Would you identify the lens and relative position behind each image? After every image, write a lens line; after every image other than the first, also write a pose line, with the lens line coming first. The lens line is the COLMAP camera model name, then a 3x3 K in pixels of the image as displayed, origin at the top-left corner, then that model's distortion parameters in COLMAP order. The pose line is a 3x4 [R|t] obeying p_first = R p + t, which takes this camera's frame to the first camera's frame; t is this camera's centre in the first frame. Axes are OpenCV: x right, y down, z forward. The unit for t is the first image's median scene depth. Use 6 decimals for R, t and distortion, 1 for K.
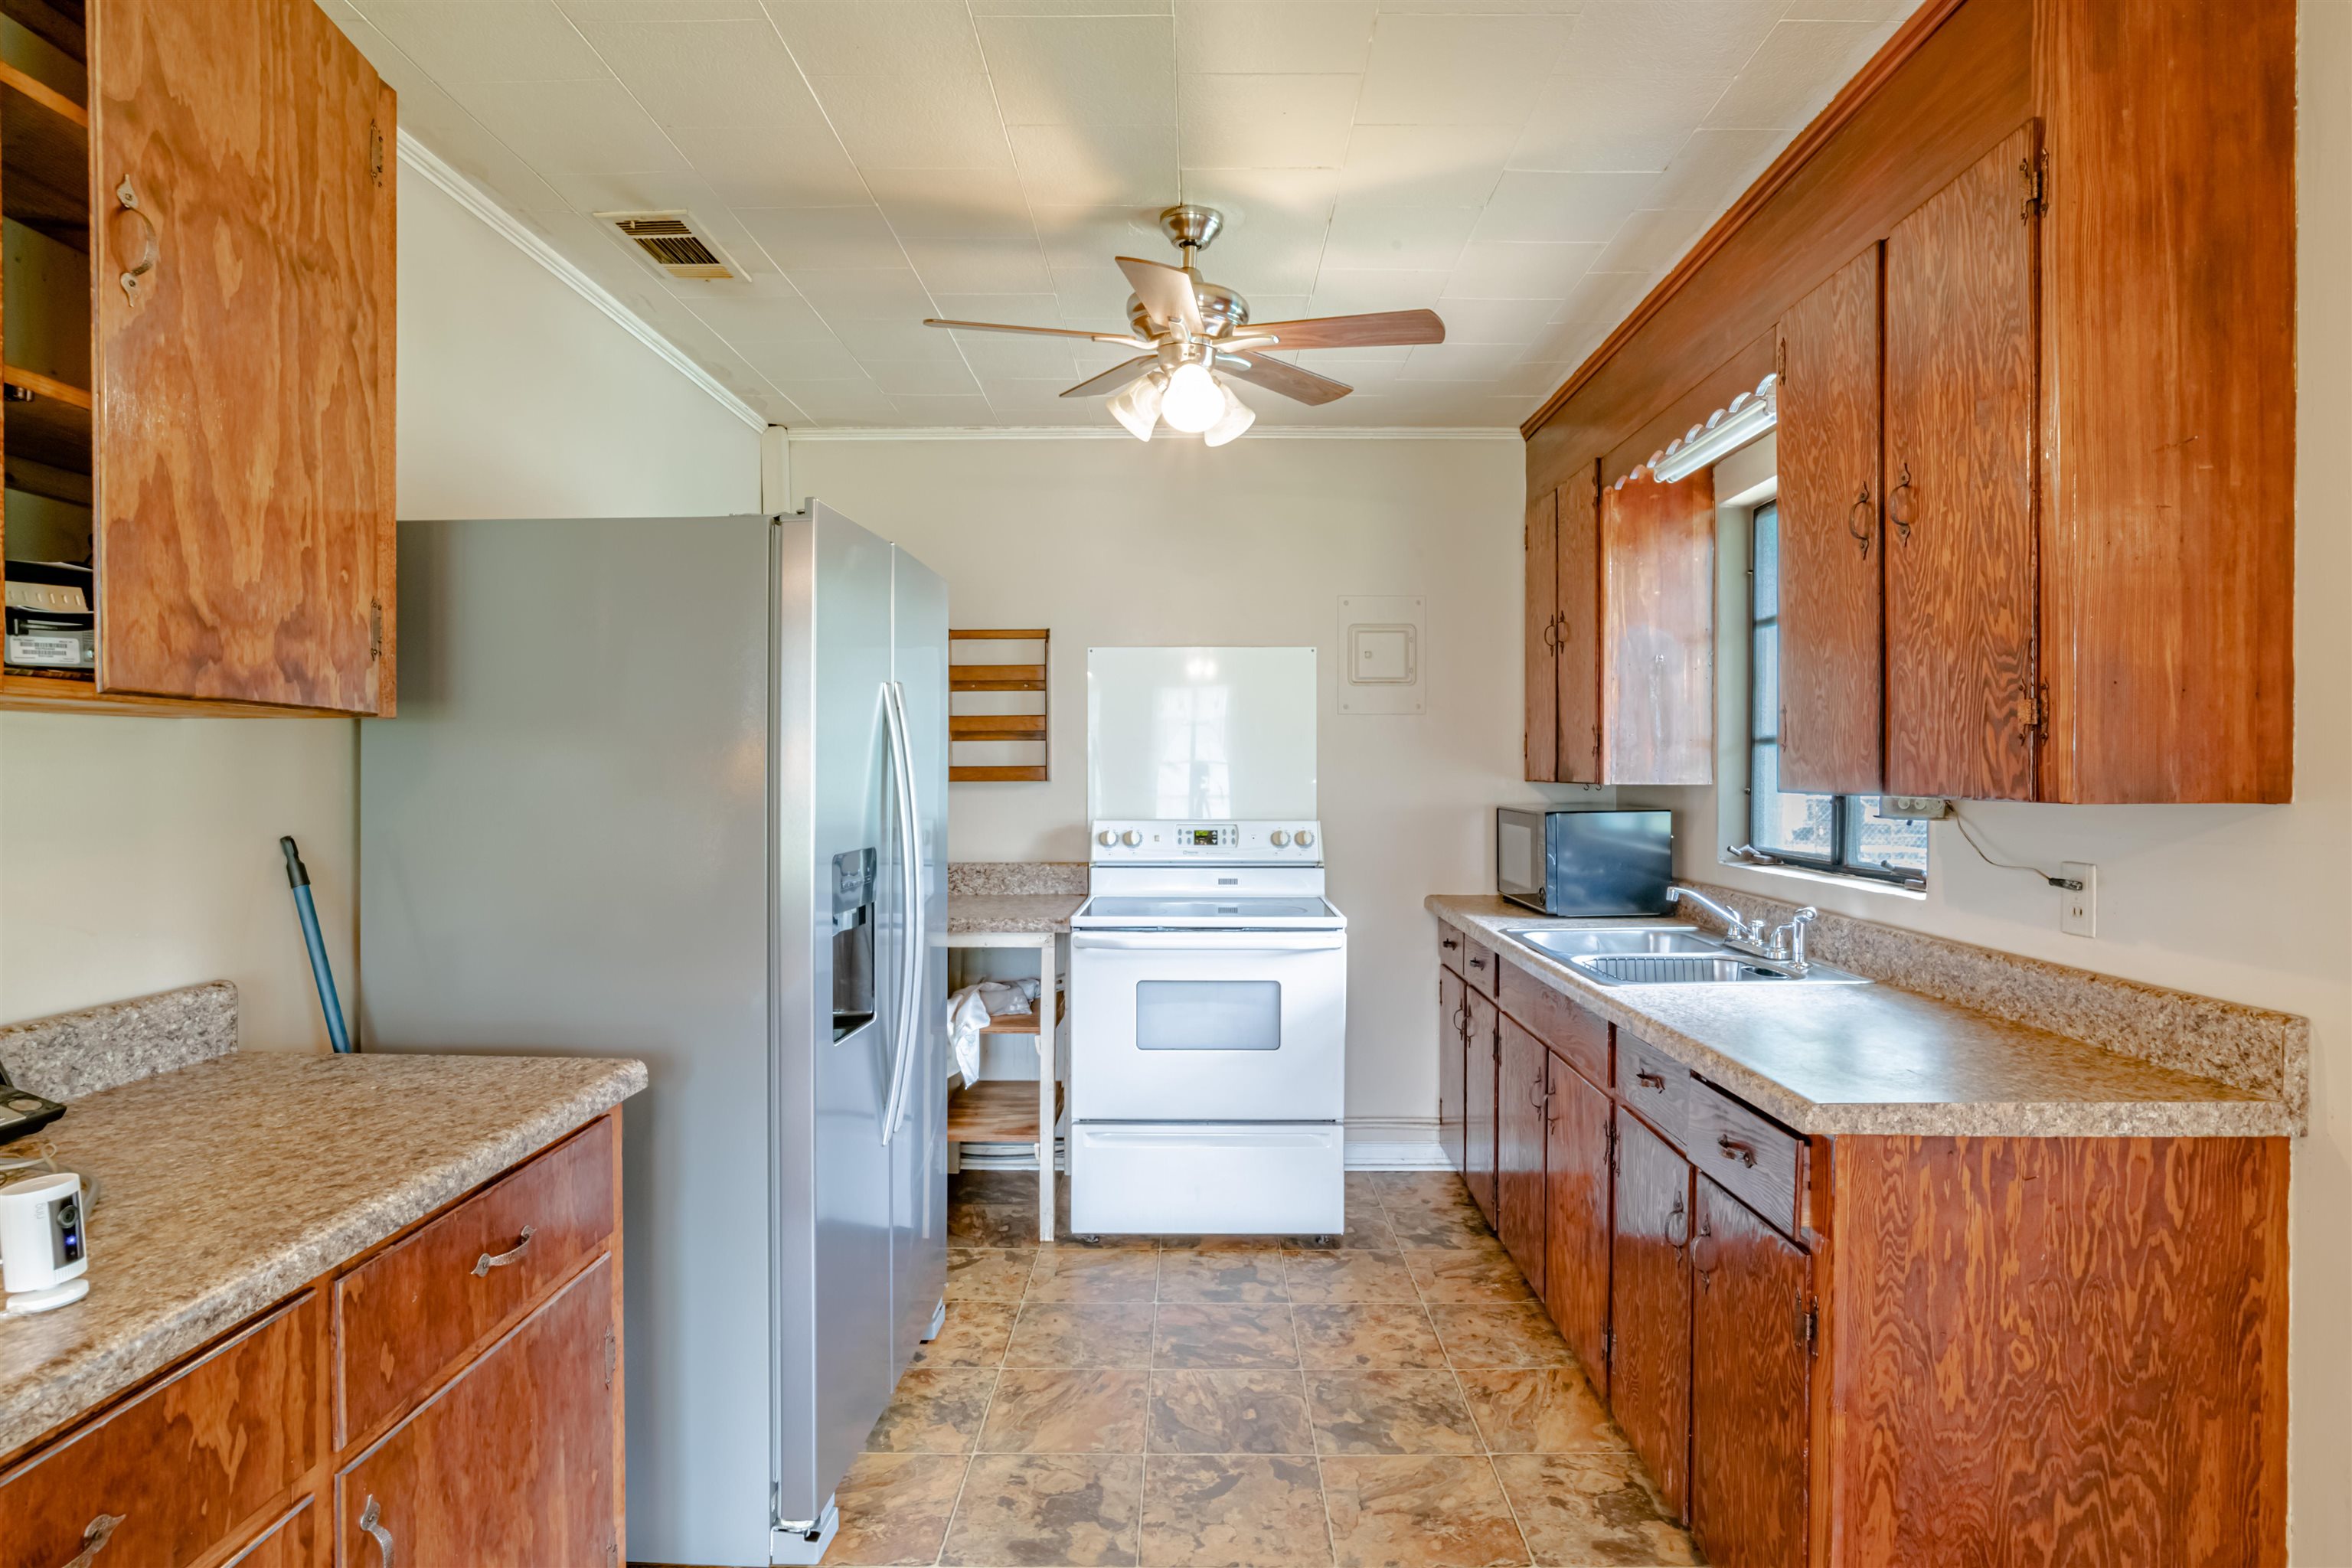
lens RADIAL K [[1191.0, 0, 1192.9], [0, 1191.0, 774.1], [0, 0, 1]] dist [-0.059918, 0.024449]
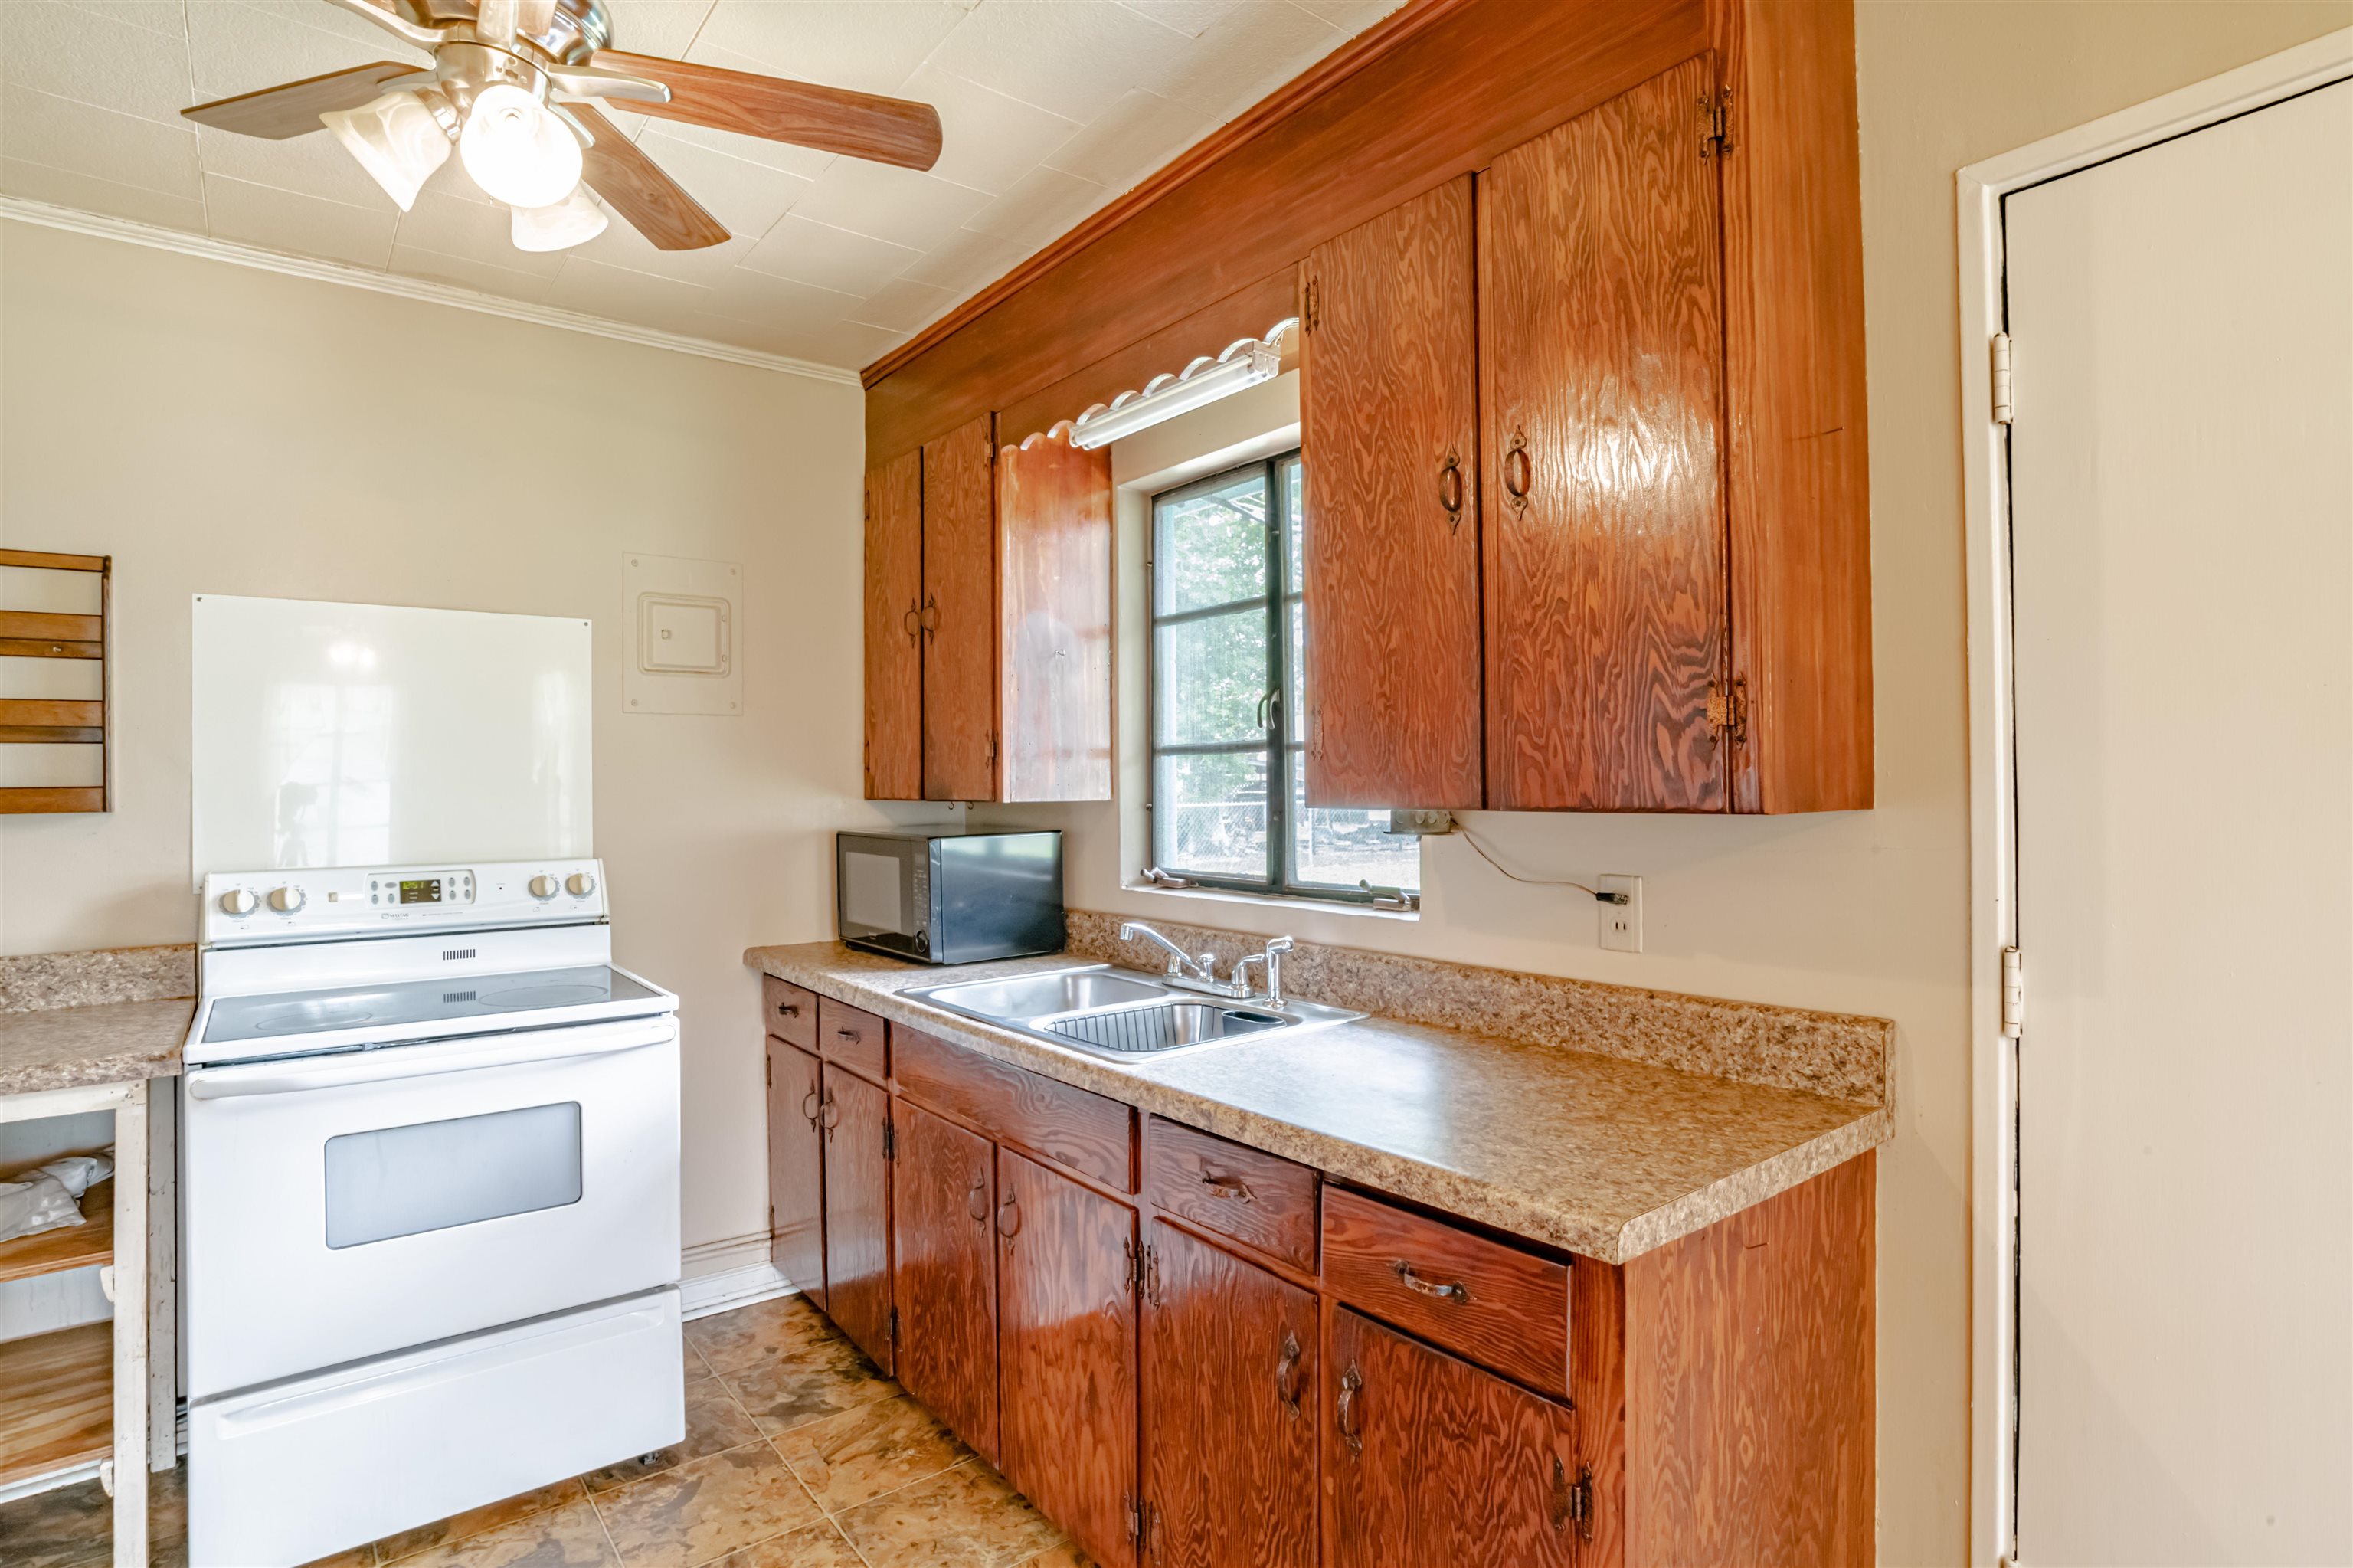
lens RADIAL K [[1191.5, 0, 1193.4], [0, 1191.5, 774.1], [0, 0, 1]] dist [-0.059918, 0.024449]
pose [[0.780968, -0.002649, 0.624565, -0.112816], [0.011789, 0.999875, -0.010501, -0.000949], [-0.624460, 0.015564, 0.780902, 0.419545]]
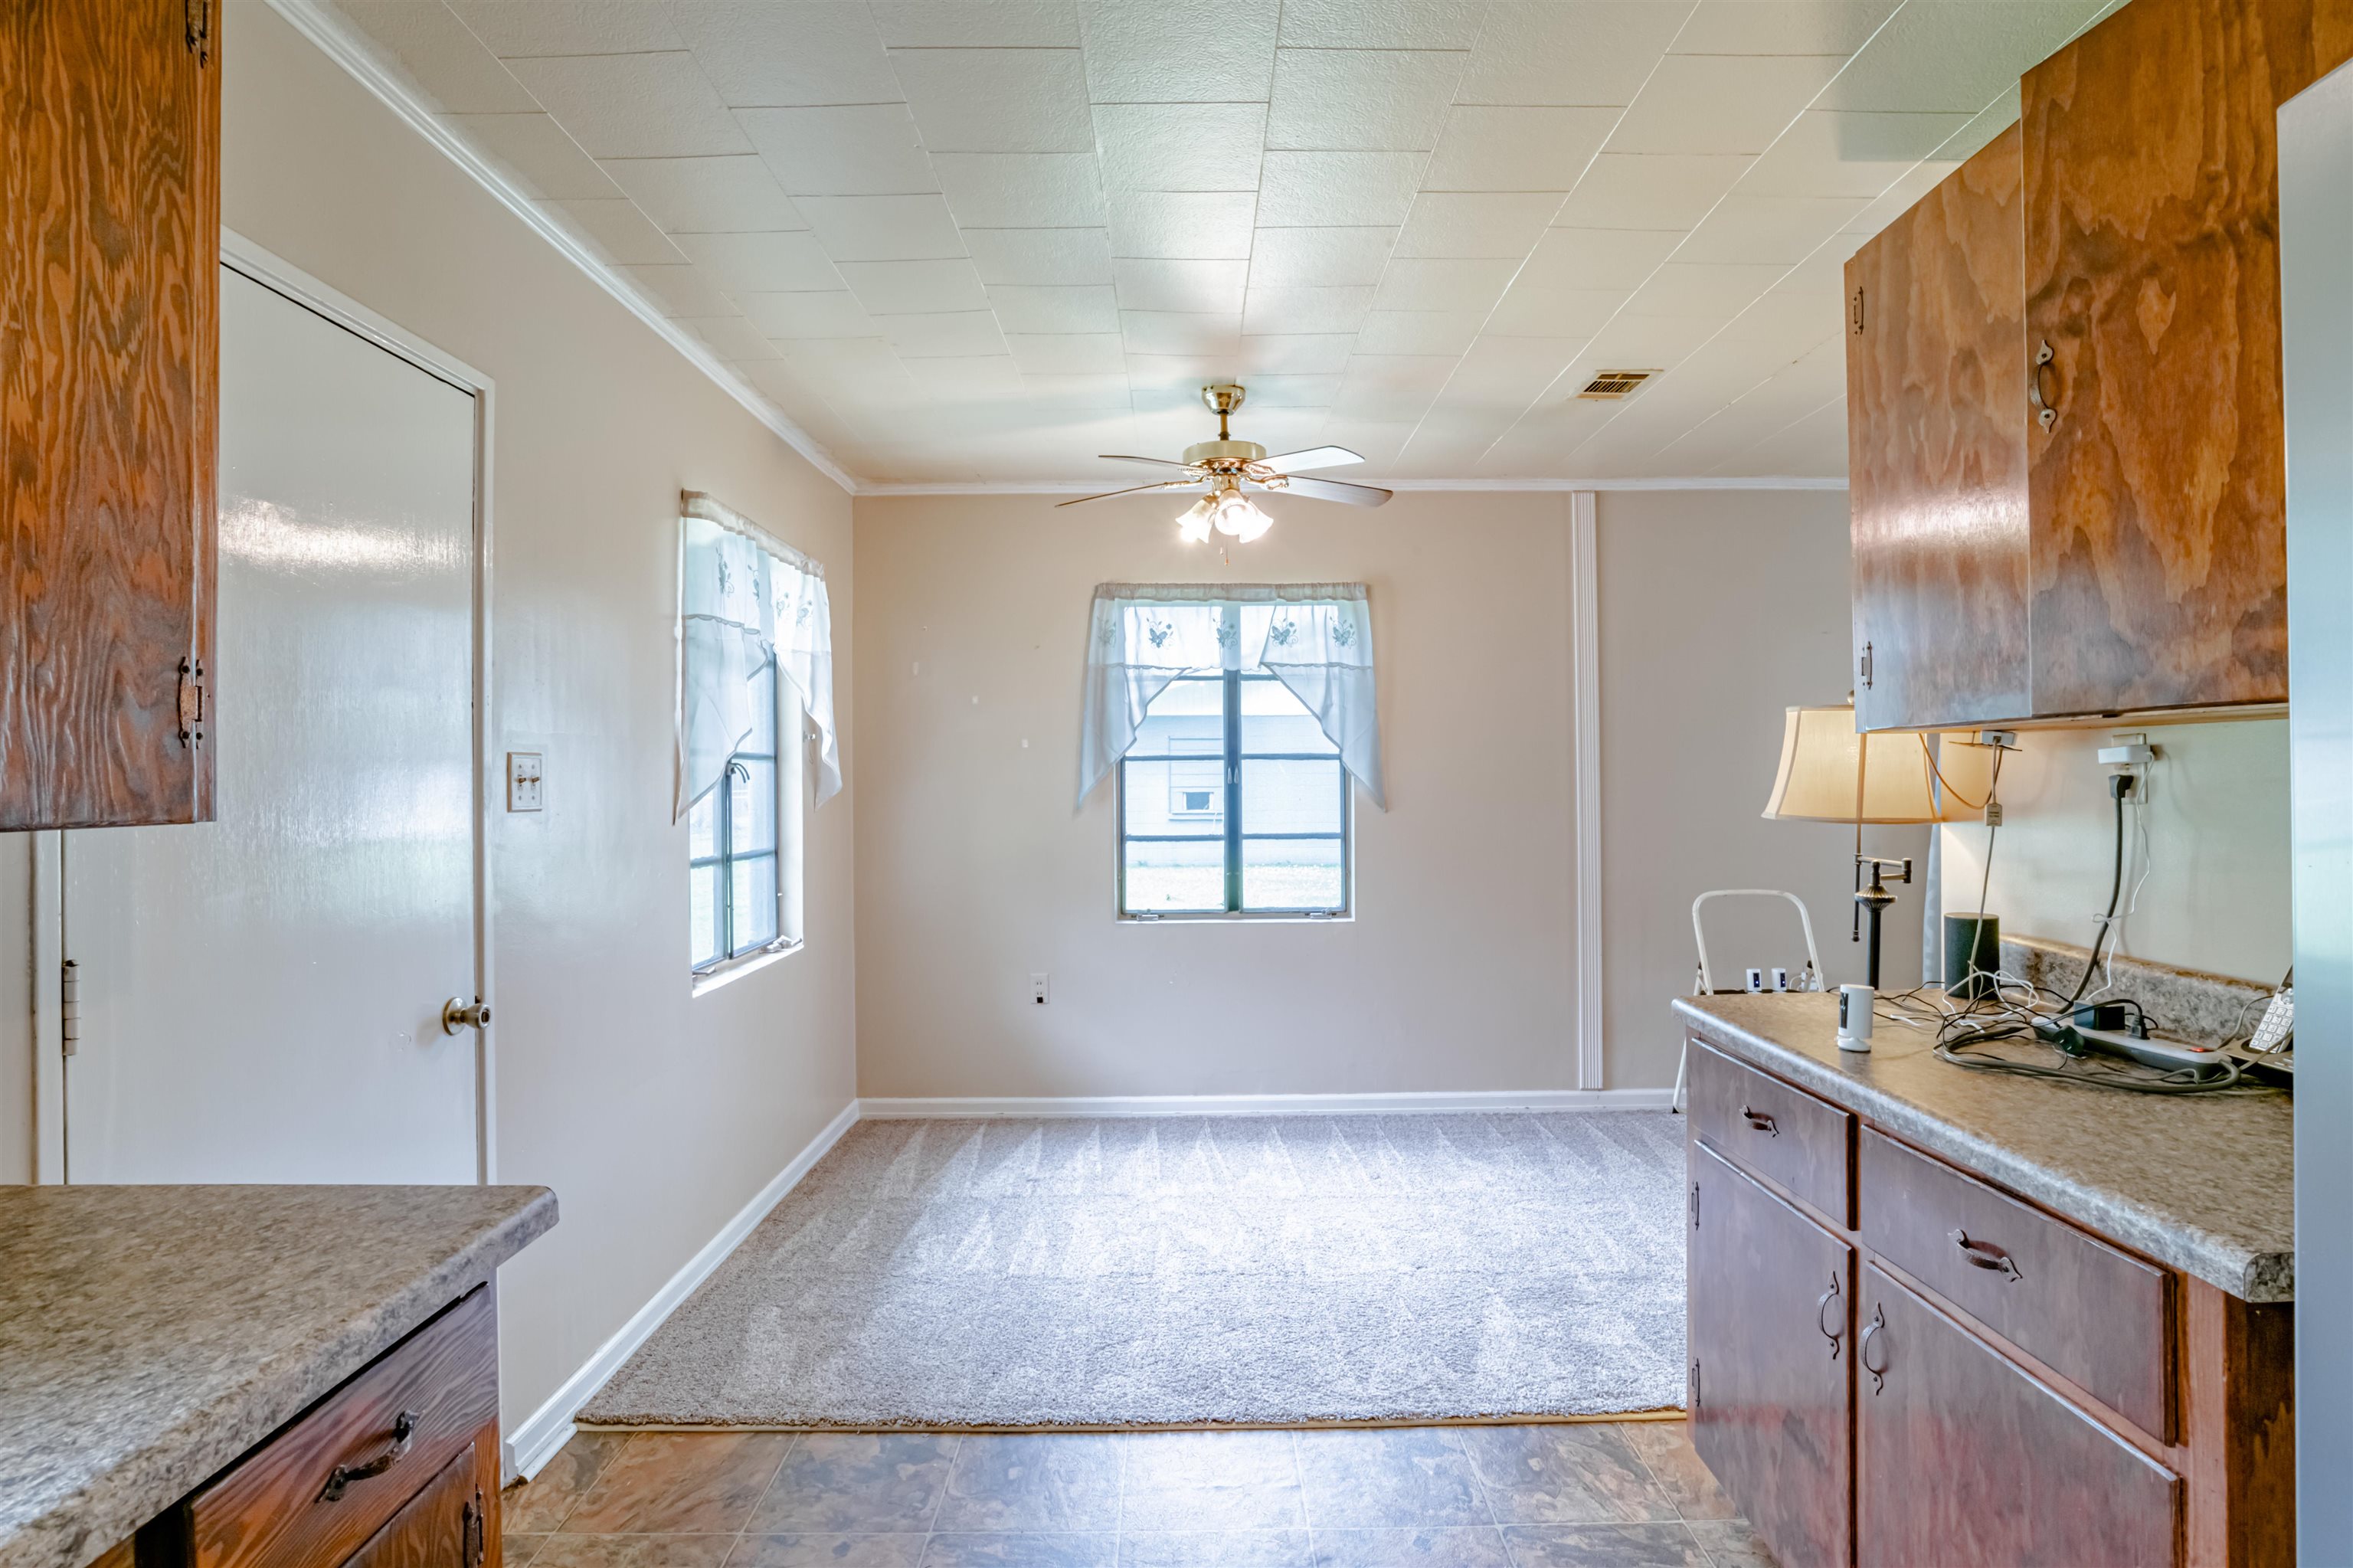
lens RADIAL K [[1191.5, 0, 1193.4], [0, 1191.5, 774.1], [0, 0, 1]] dist [-0.059918, 0.024449]
pose [[-0.999911, 0.005190, -0.012307, 0.061869], [0.005200, 0.999986, -0.000821, -0.002889], [0.012302, -0.000885, -0.999924, 1.321574]]
